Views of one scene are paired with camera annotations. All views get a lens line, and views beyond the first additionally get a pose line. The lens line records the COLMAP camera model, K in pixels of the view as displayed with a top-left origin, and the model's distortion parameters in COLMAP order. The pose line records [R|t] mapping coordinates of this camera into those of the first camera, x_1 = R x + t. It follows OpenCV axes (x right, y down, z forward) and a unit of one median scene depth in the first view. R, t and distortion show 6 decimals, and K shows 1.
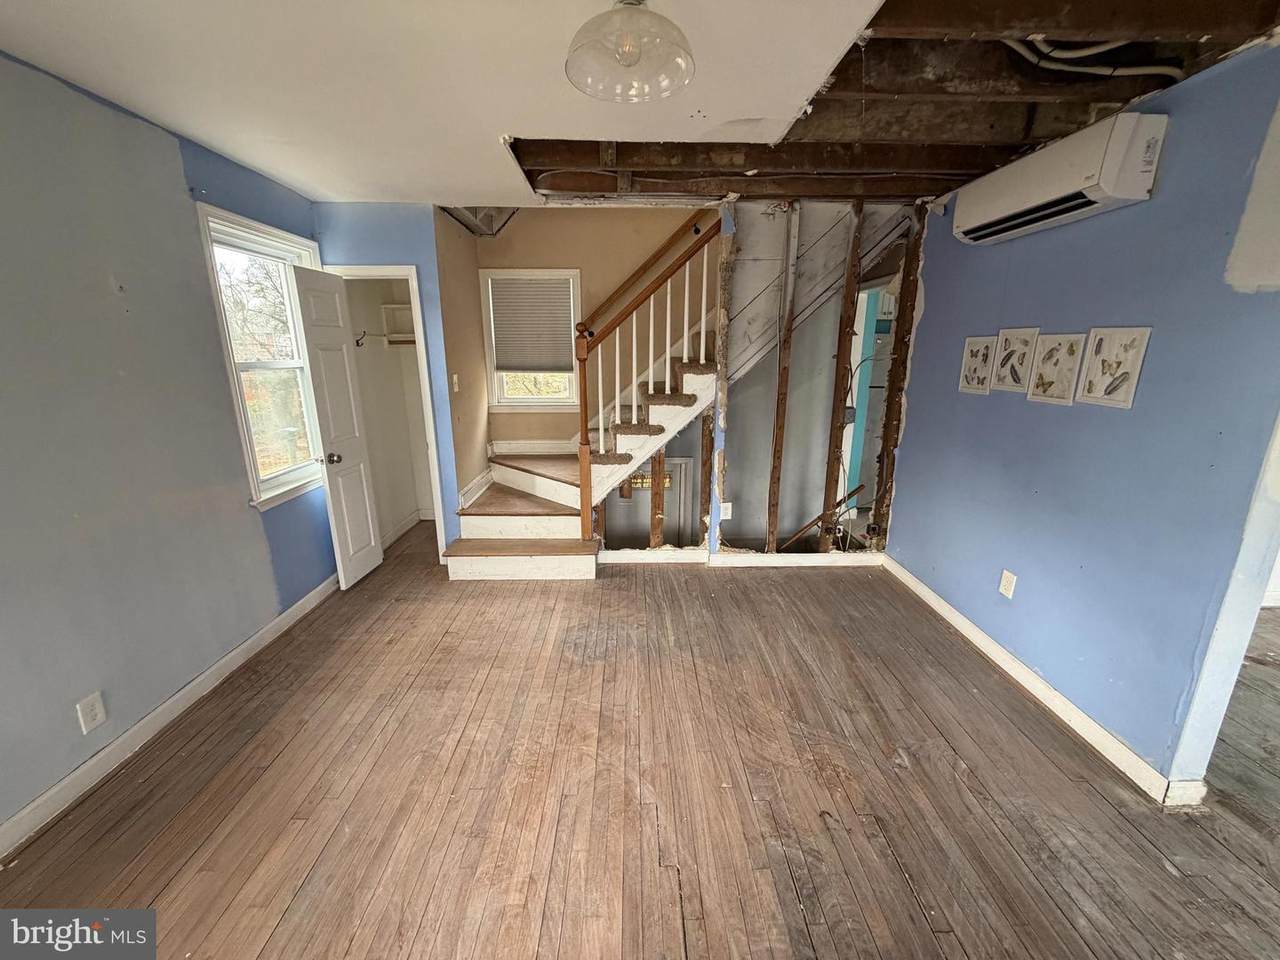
lens RADIAL K [[510.5, 0, 639.7], [0, 510.5, 482.0], [0, 0, 1]] dist [-0.001975, -0.000266]
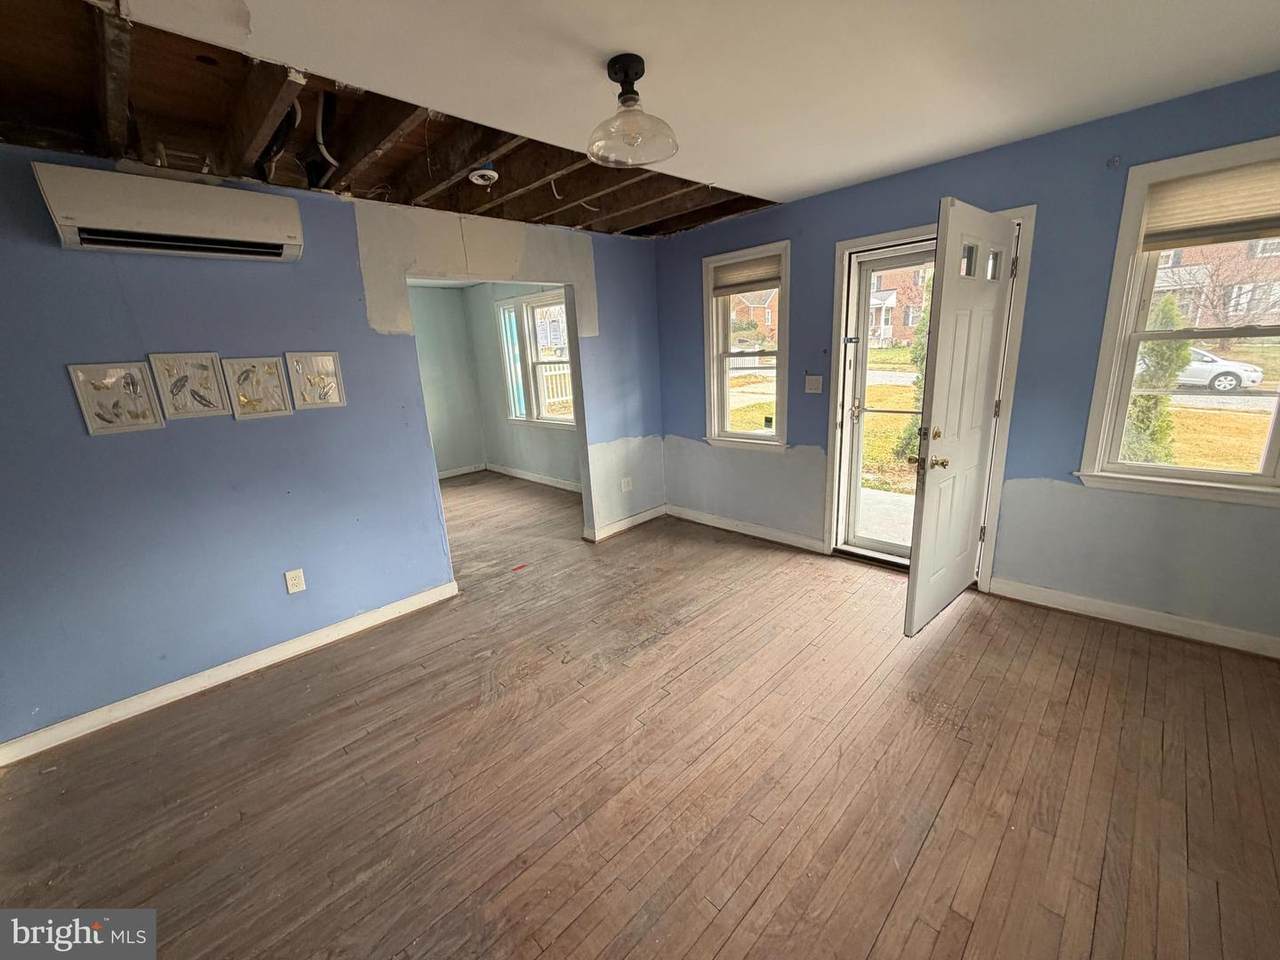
lens RADIAL K [[510.5, 0, 638.2], [0, 510.5, 480.2], [0, 0, 1]] dist [-0.001975, -0.000266]
pose [[-0.693402, -0.137871, 0.707237, -0.615580], [0.235383, 0.884333, 0.403174, -0.299183], [-0.681020, 0.446034, -0.580746, 1.177035]]
